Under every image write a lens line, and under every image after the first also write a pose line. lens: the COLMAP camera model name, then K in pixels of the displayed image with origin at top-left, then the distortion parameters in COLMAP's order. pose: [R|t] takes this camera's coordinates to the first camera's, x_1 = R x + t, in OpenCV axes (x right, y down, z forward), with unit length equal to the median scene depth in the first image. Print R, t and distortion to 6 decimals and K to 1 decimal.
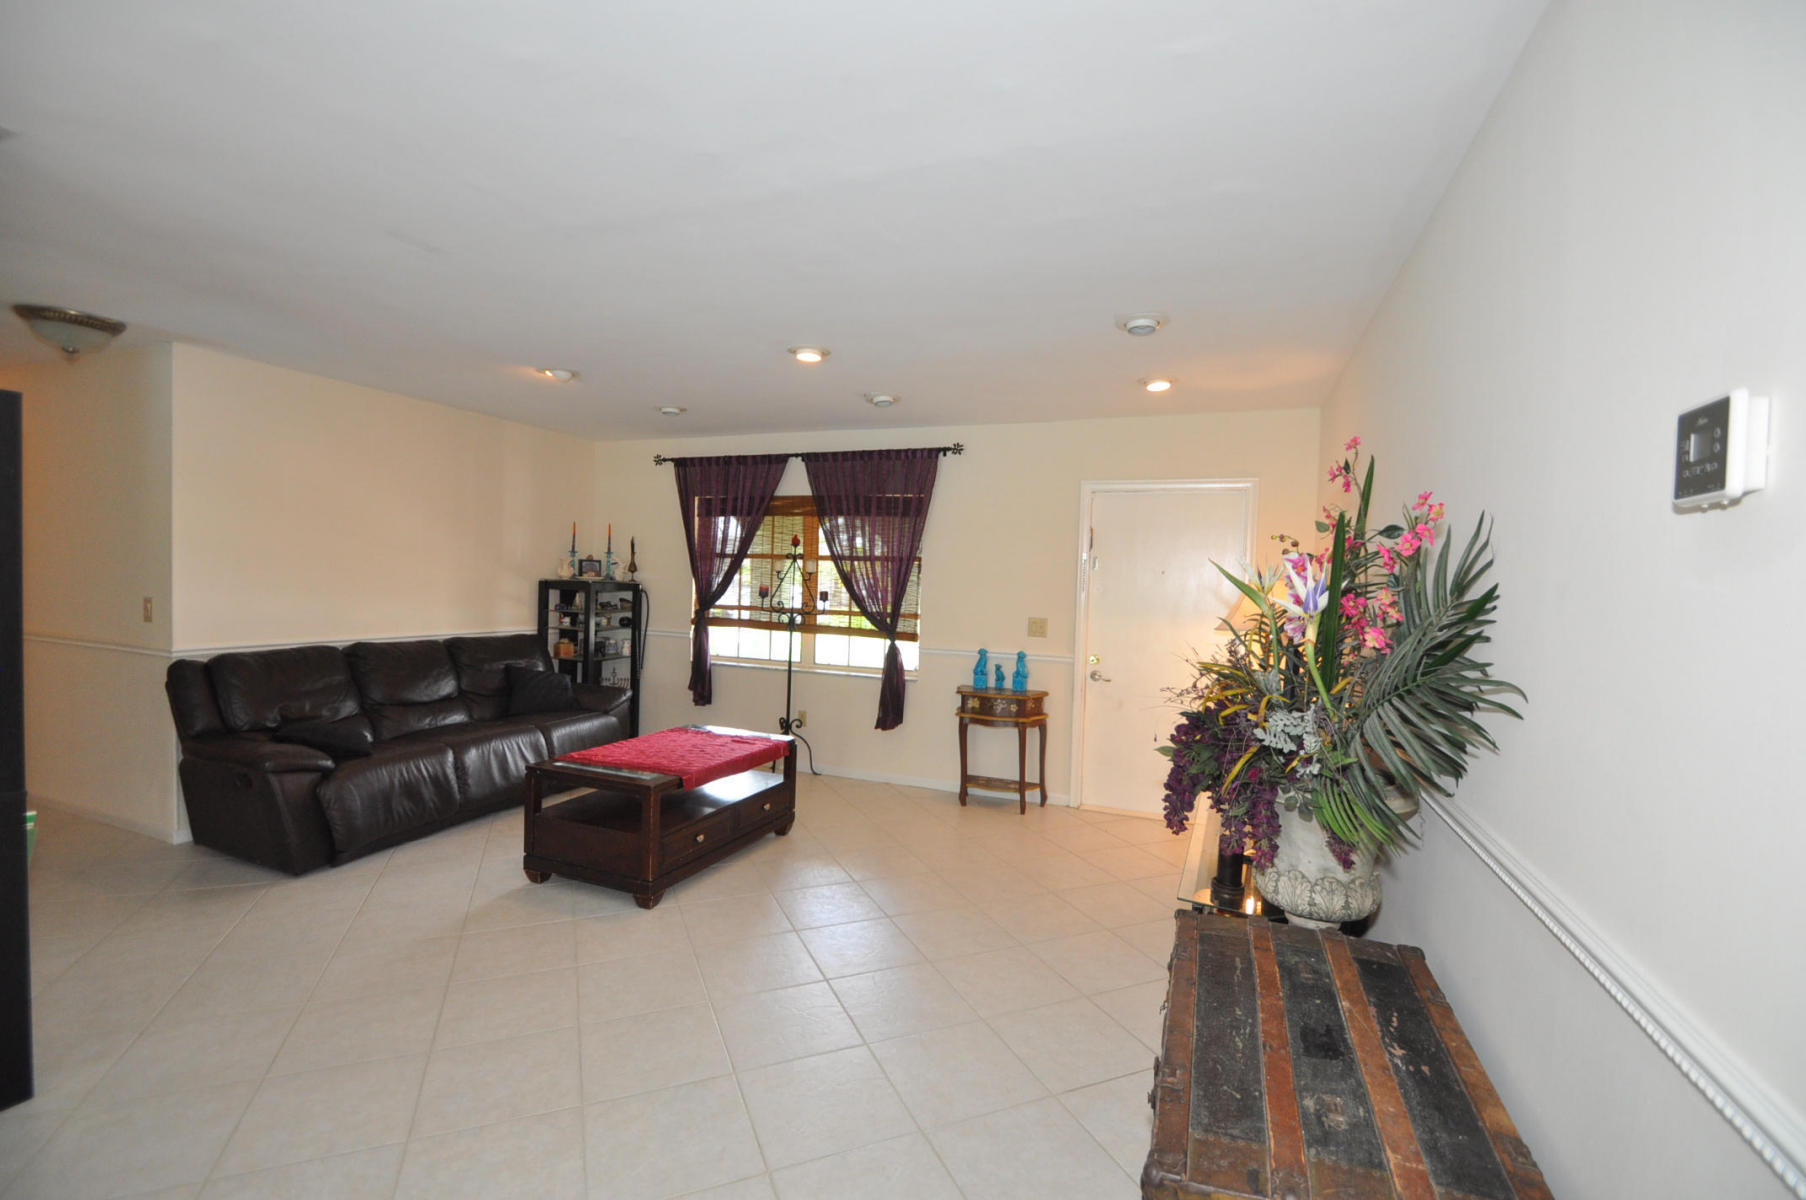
lens RADIAL K [[791.7, 0, 894.9], [0, 791.7, 607.4], [0, 0, 1]] dist [0.019781, -0.021752]
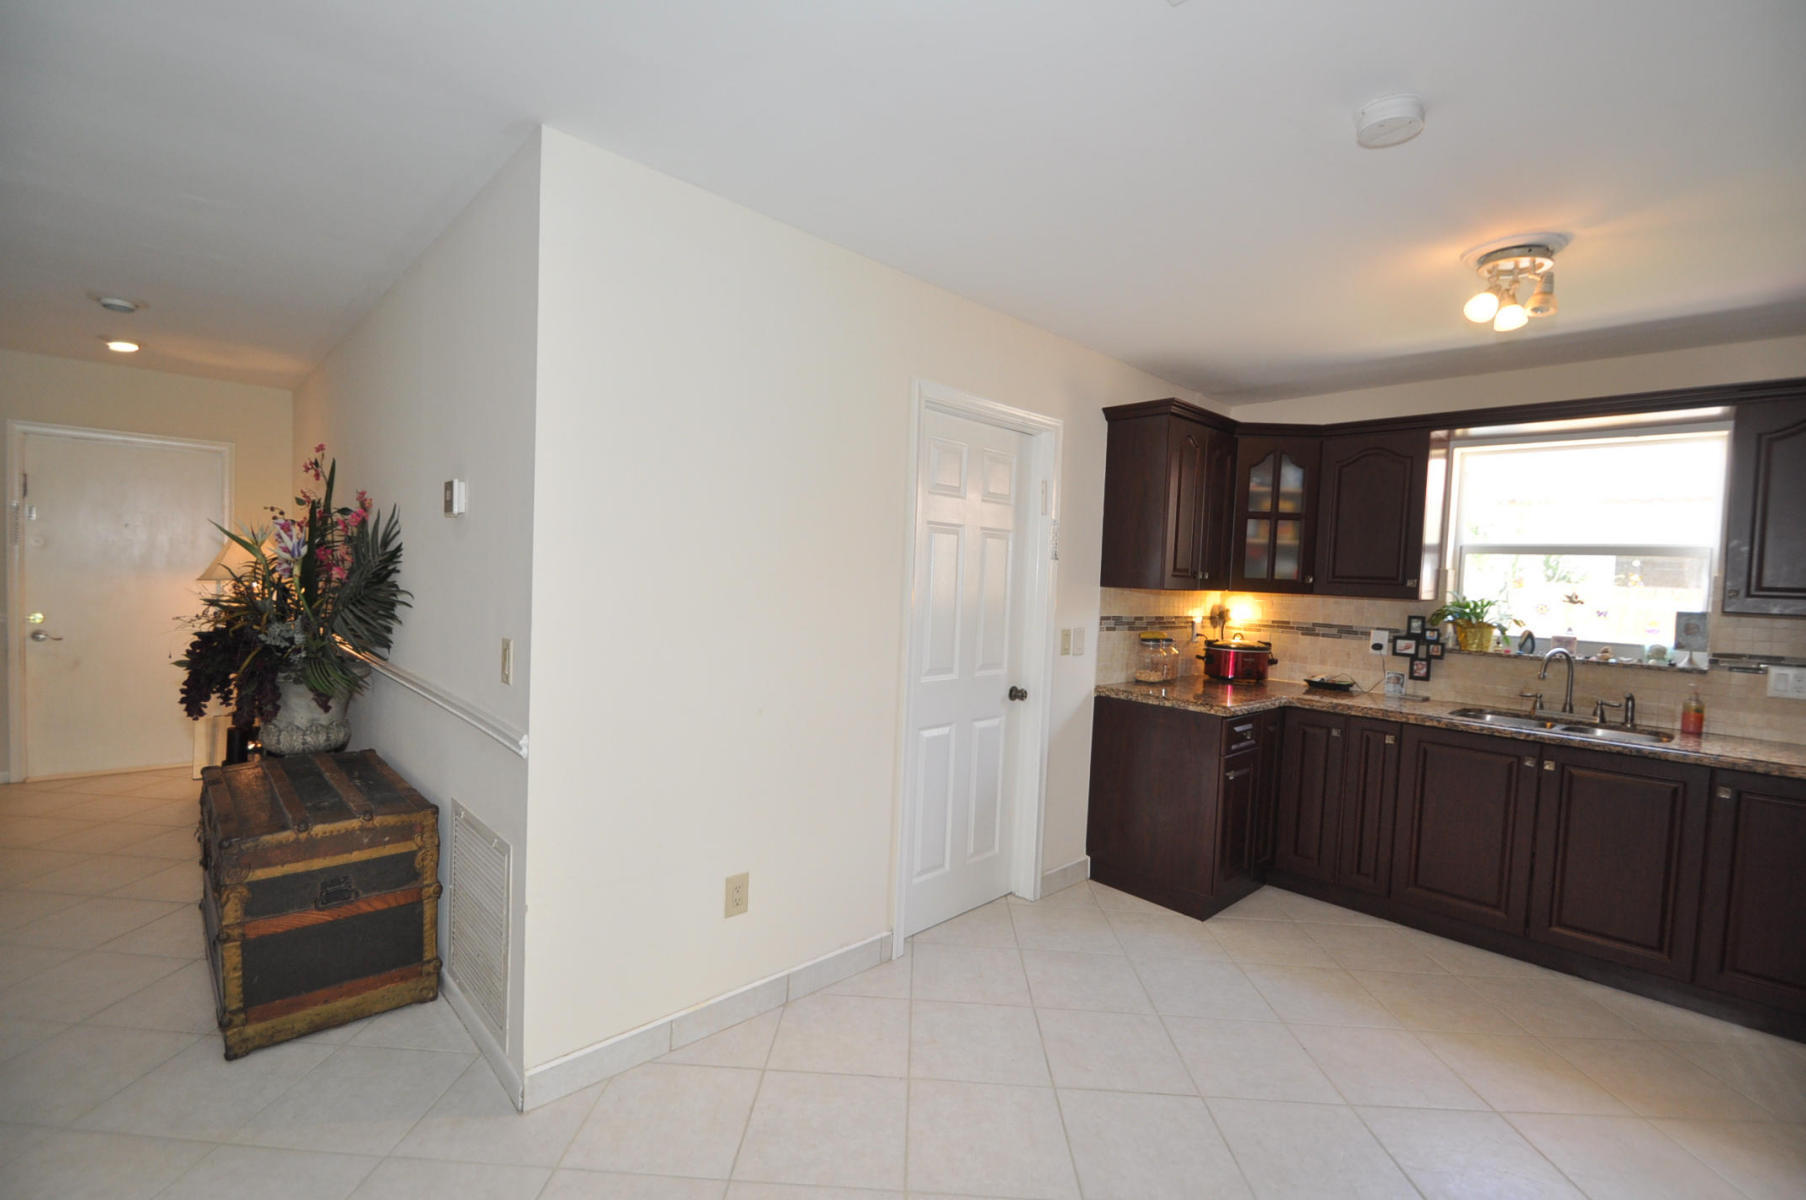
lens RADIAL K [[787.6, 0, 897.9], [0, 787.6, 607.7], [0, 0, 1]] dist [0.008260, -0.014340]
pose [[0.414425, -0.051682, 0.908615, -0.365910], [0.003624, 0.998472, 0.055140, 0.020384], [-0.910076, -0.019559, 0.413979, -0.663220]]
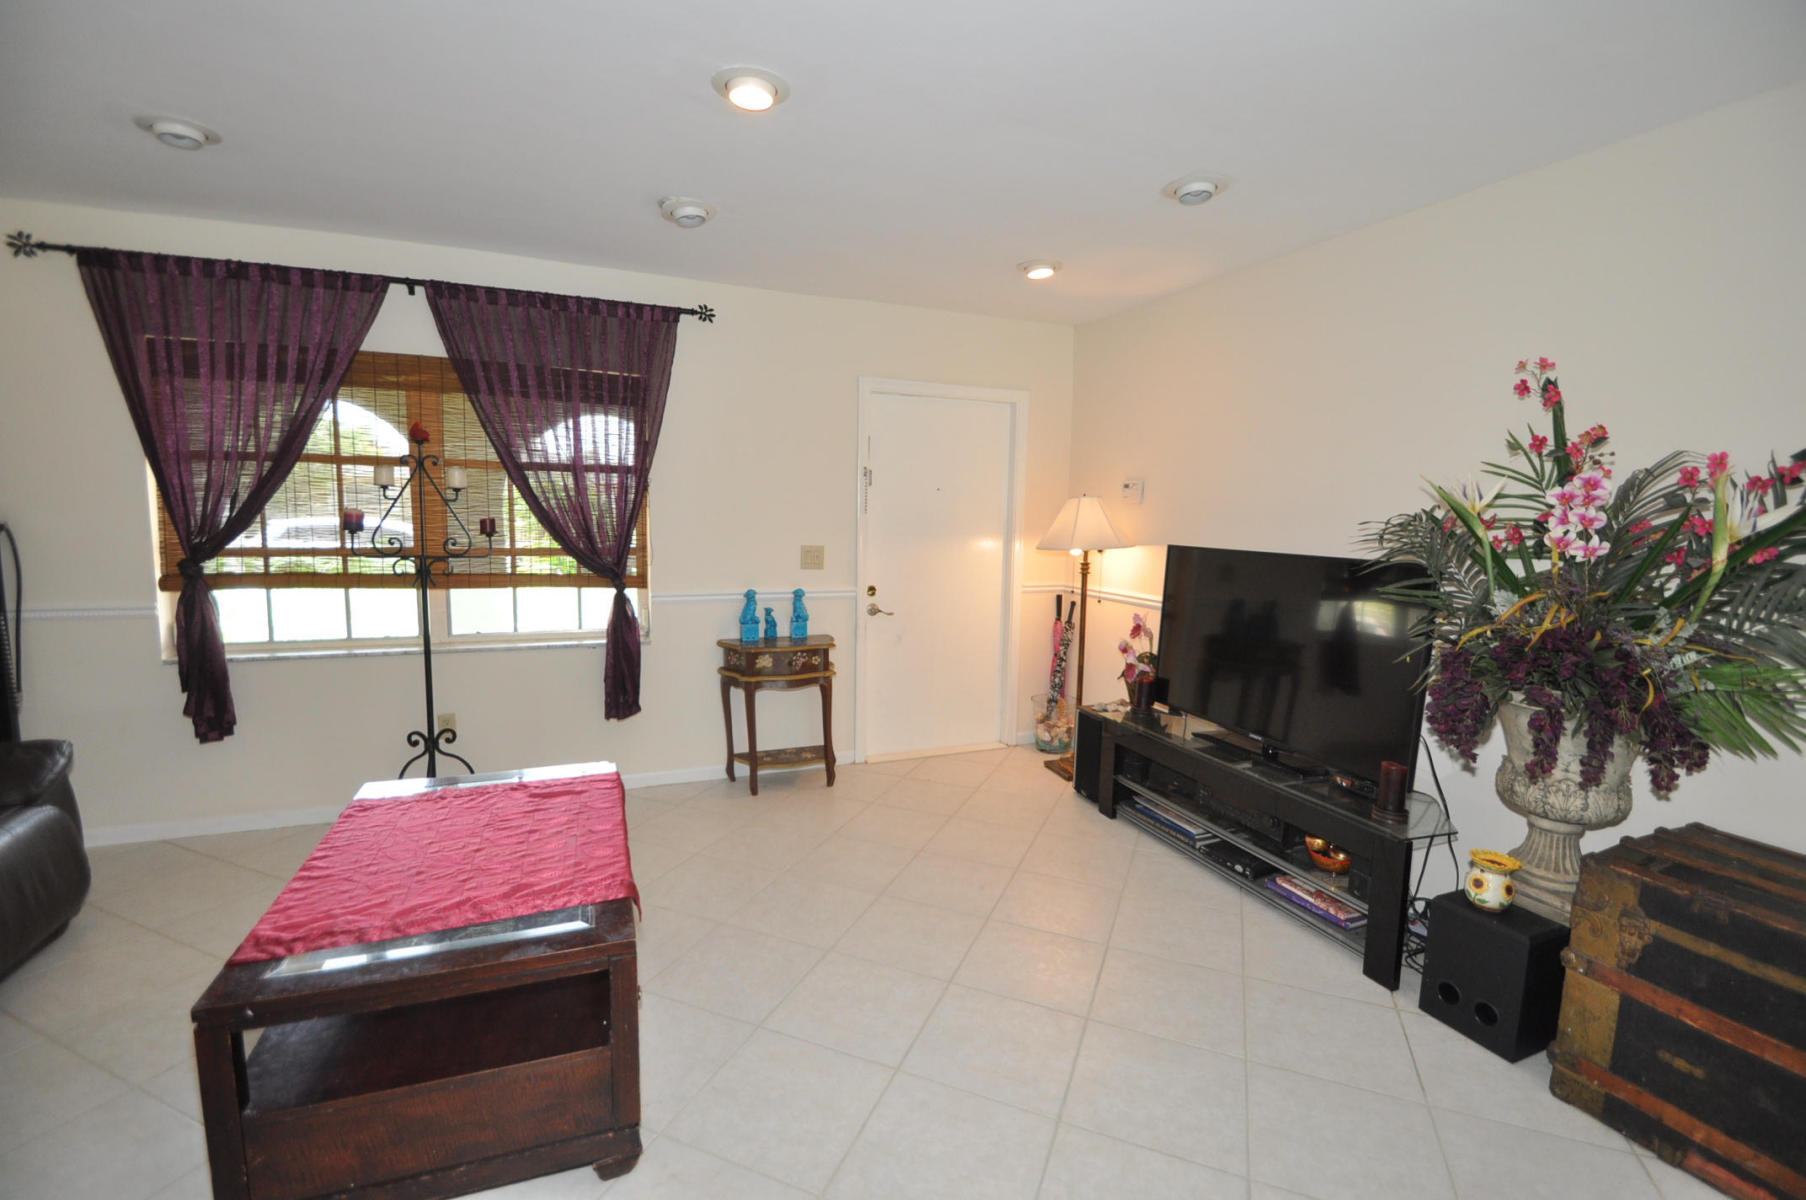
lens RADIAL K [[787.6, 0, 897.9], [0, 787.6, 607.7], [0, 0, 1]] dist [0.008260, -0.014340]
pose [[0.713411, -0.099411, 0.693659, -0.783511], [0.031097, 0.993402, 0.110386, -0.023948], [-0.700056, -0.057180, 0.711795, 0.883965]]
